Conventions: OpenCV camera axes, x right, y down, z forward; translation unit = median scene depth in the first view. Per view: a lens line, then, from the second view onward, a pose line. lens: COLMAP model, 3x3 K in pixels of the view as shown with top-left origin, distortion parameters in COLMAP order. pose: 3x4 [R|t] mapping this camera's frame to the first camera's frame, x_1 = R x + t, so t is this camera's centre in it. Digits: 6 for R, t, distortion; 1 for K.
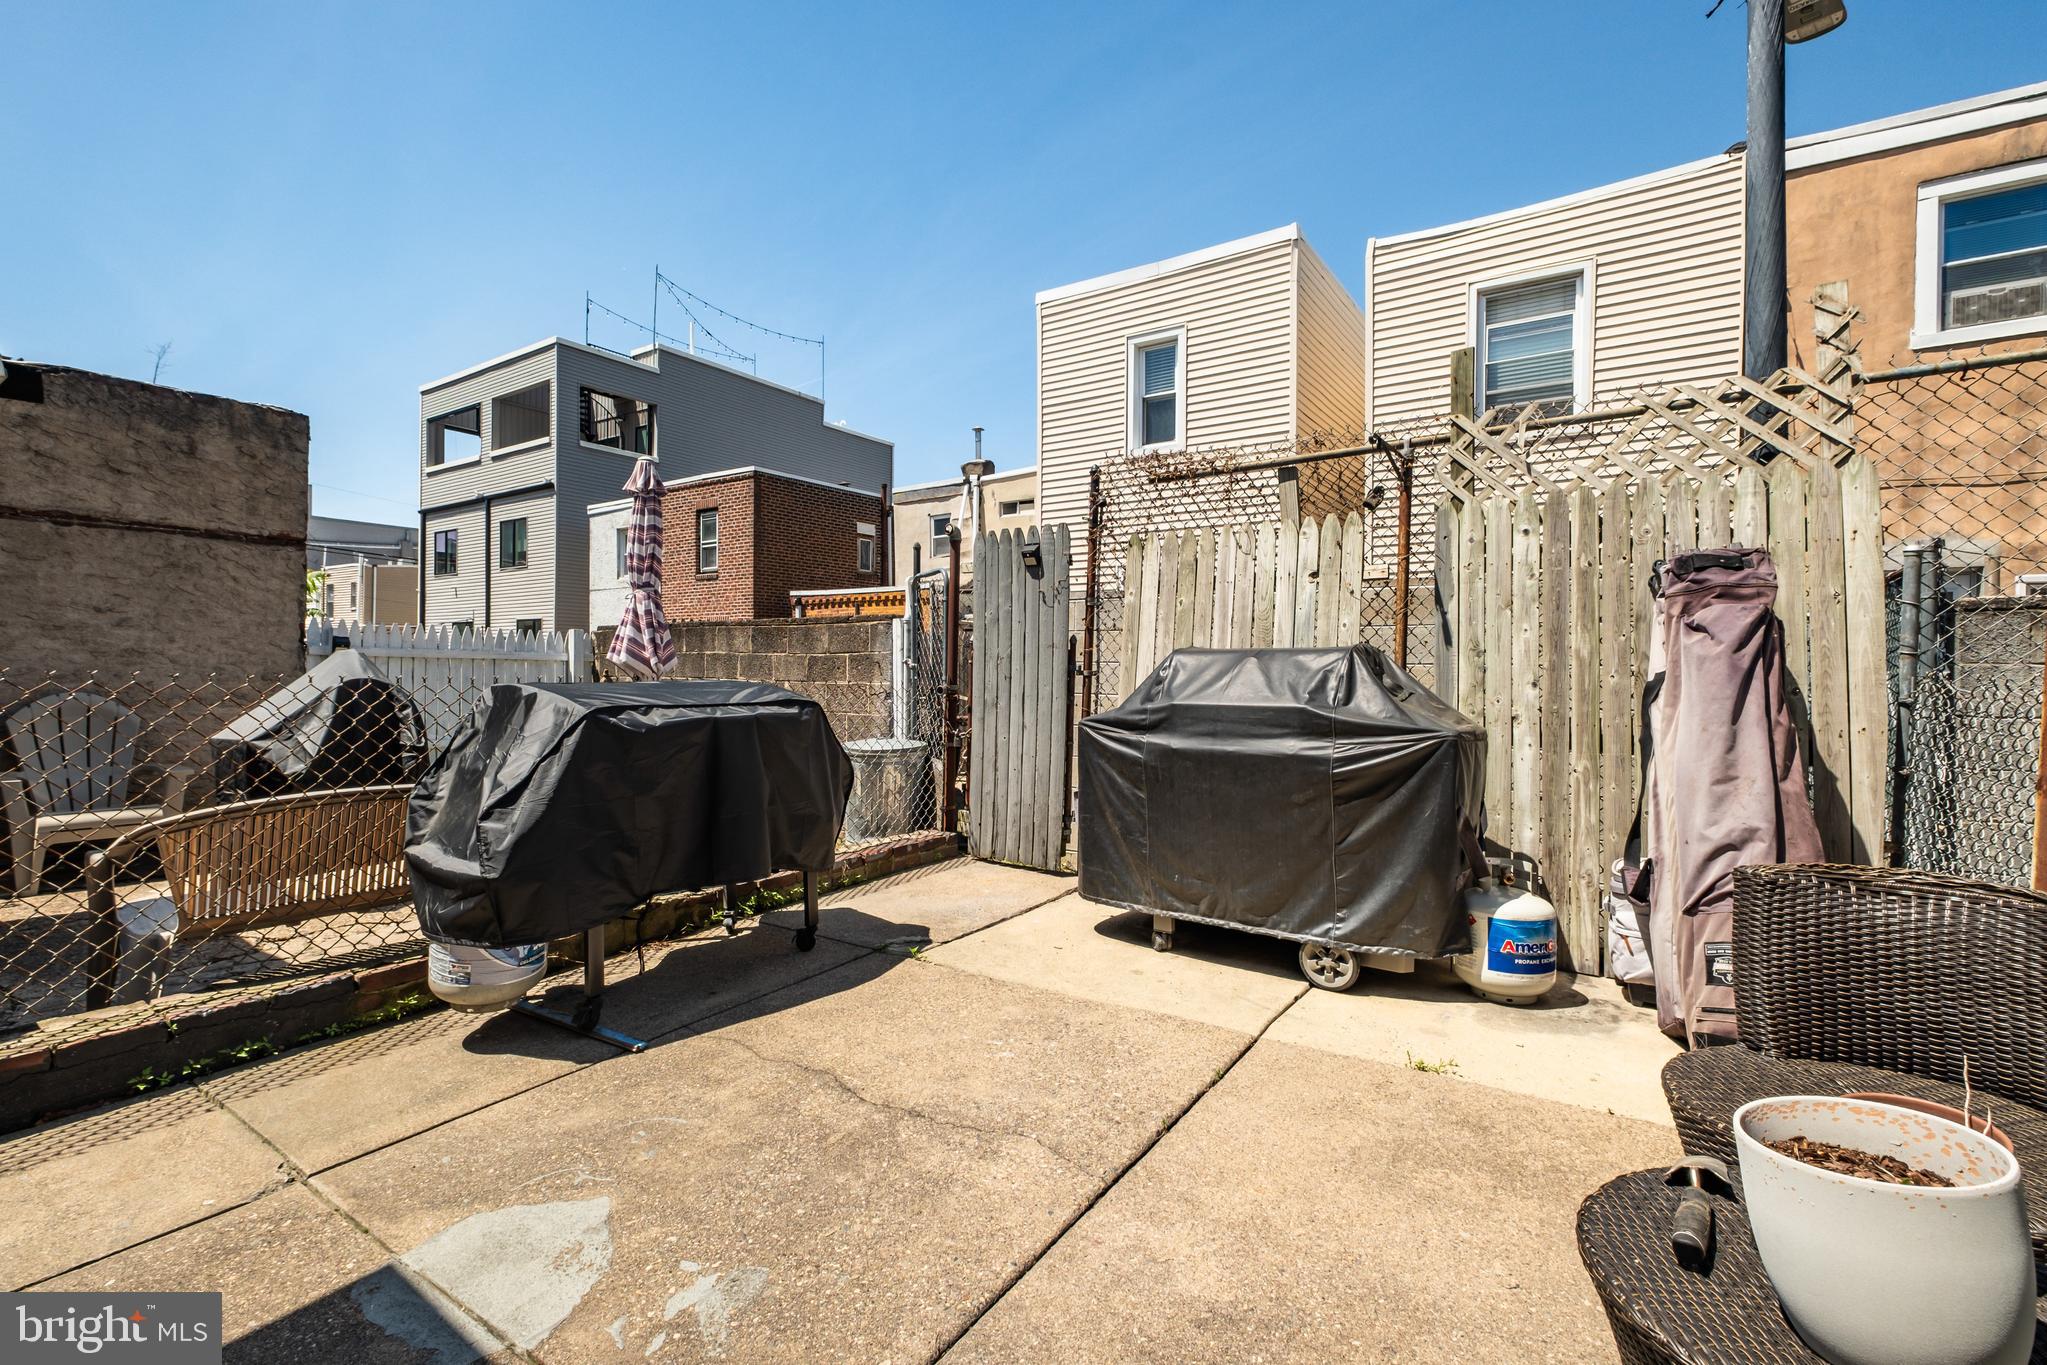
lens RADIAL K [[899.3, 0, 1028.9], [0, 899.3, 679.2], [0, 0, 1]] dist [0.012429, -0.007067]
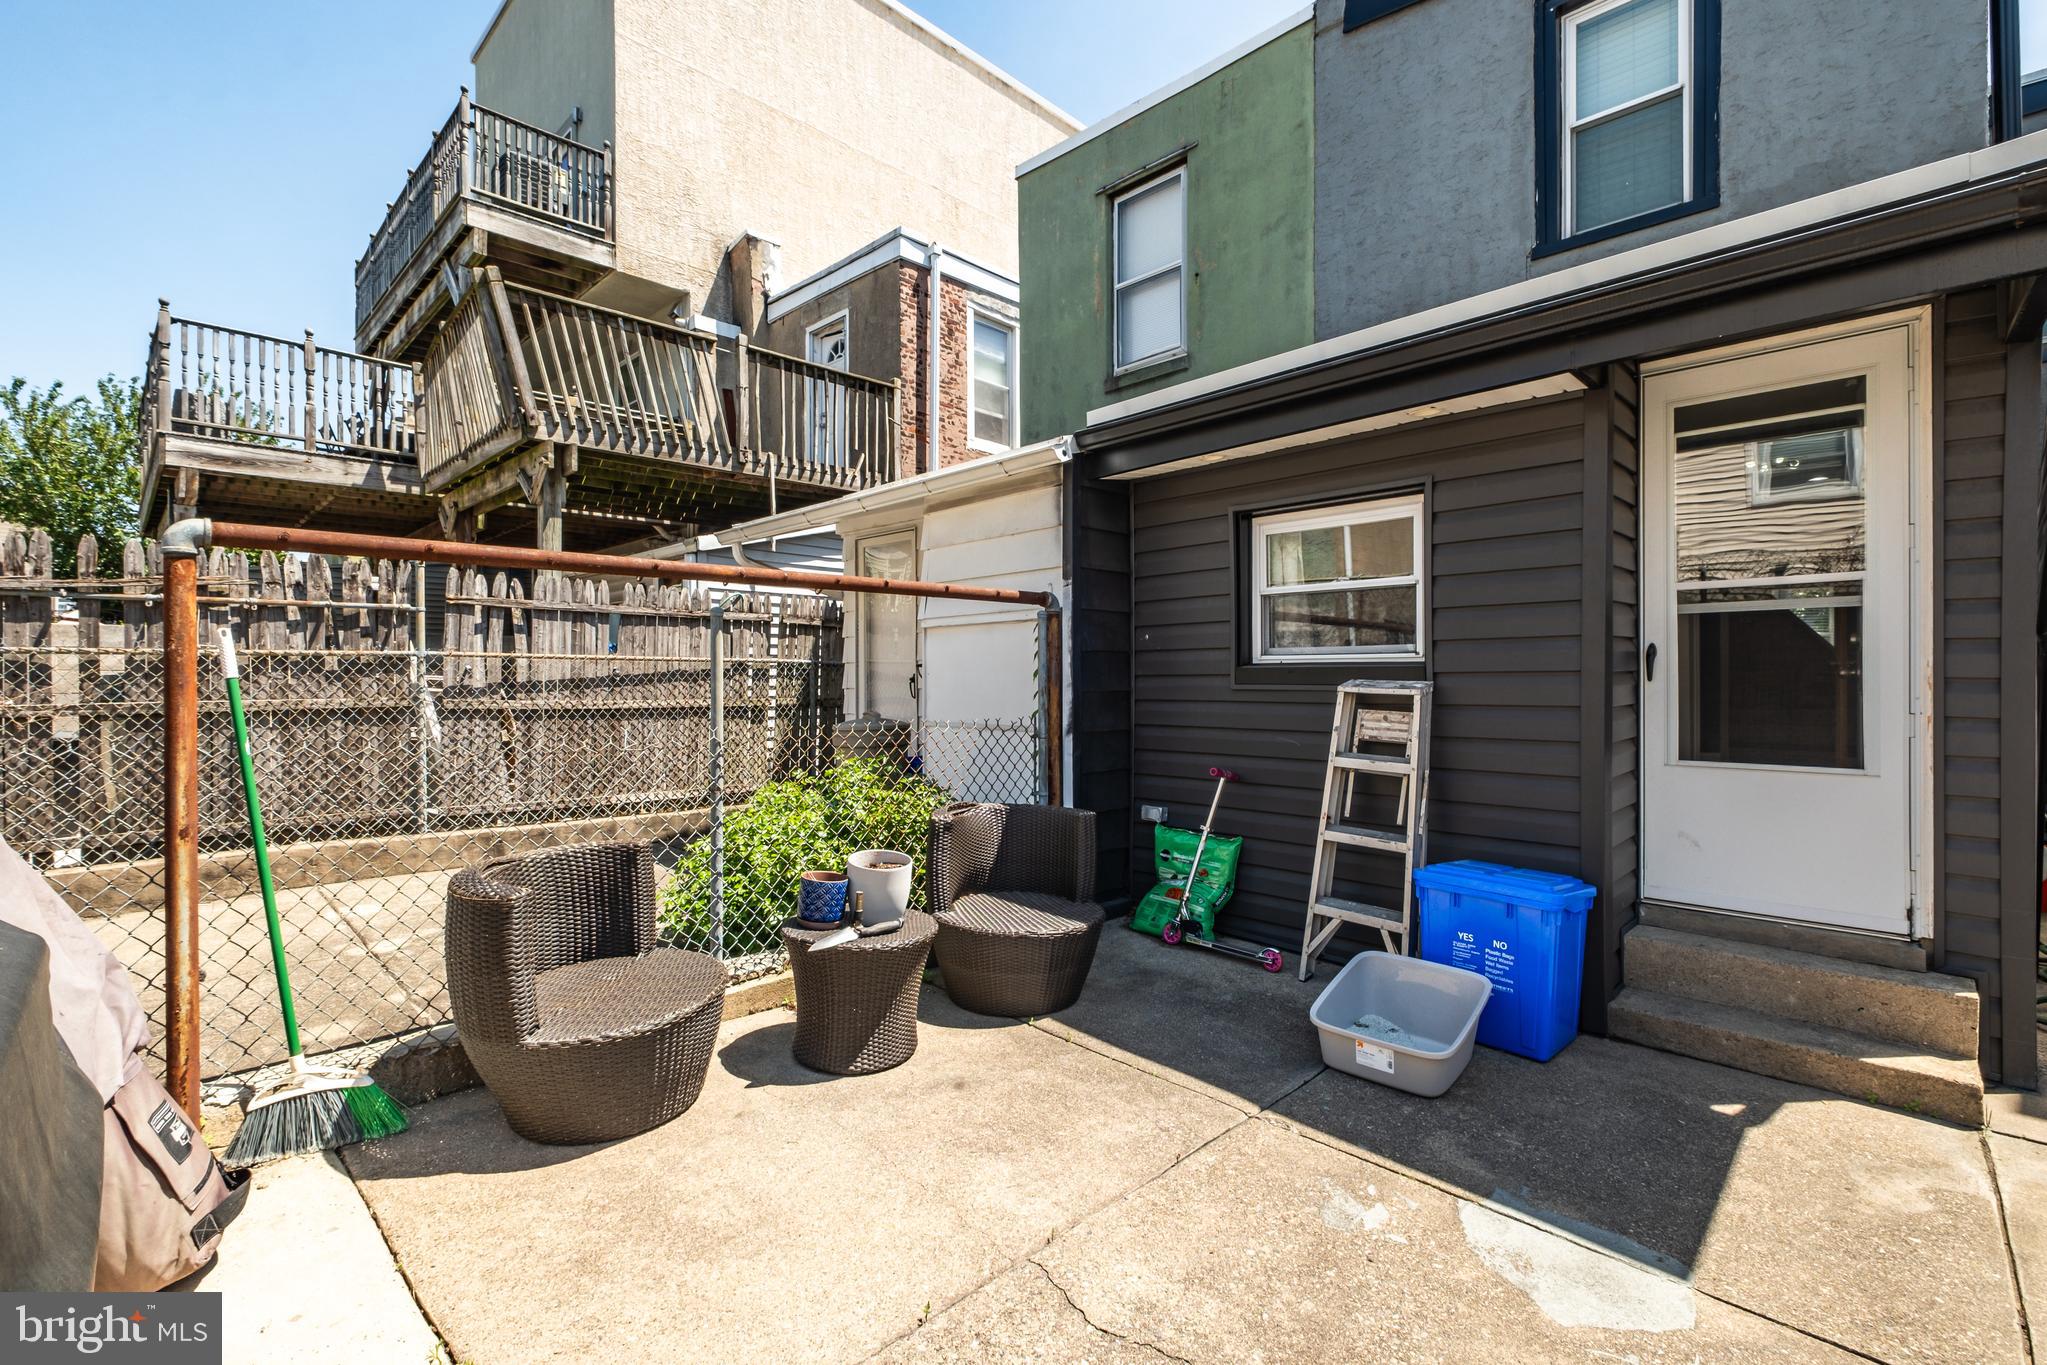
lens RADIAL K [[899.3, 0, 1028.9], [0, 899.3, 679.2], [0, 0, 1]] dist [0.012429, -0.007067]
pose [[-0.984131, -0.006017, 0.177341, -0.093570], [-0.003331, 0.999875, 0.015439, -0.101207], [-0.177412, 0.014603, -0.984028, 2.061173]]
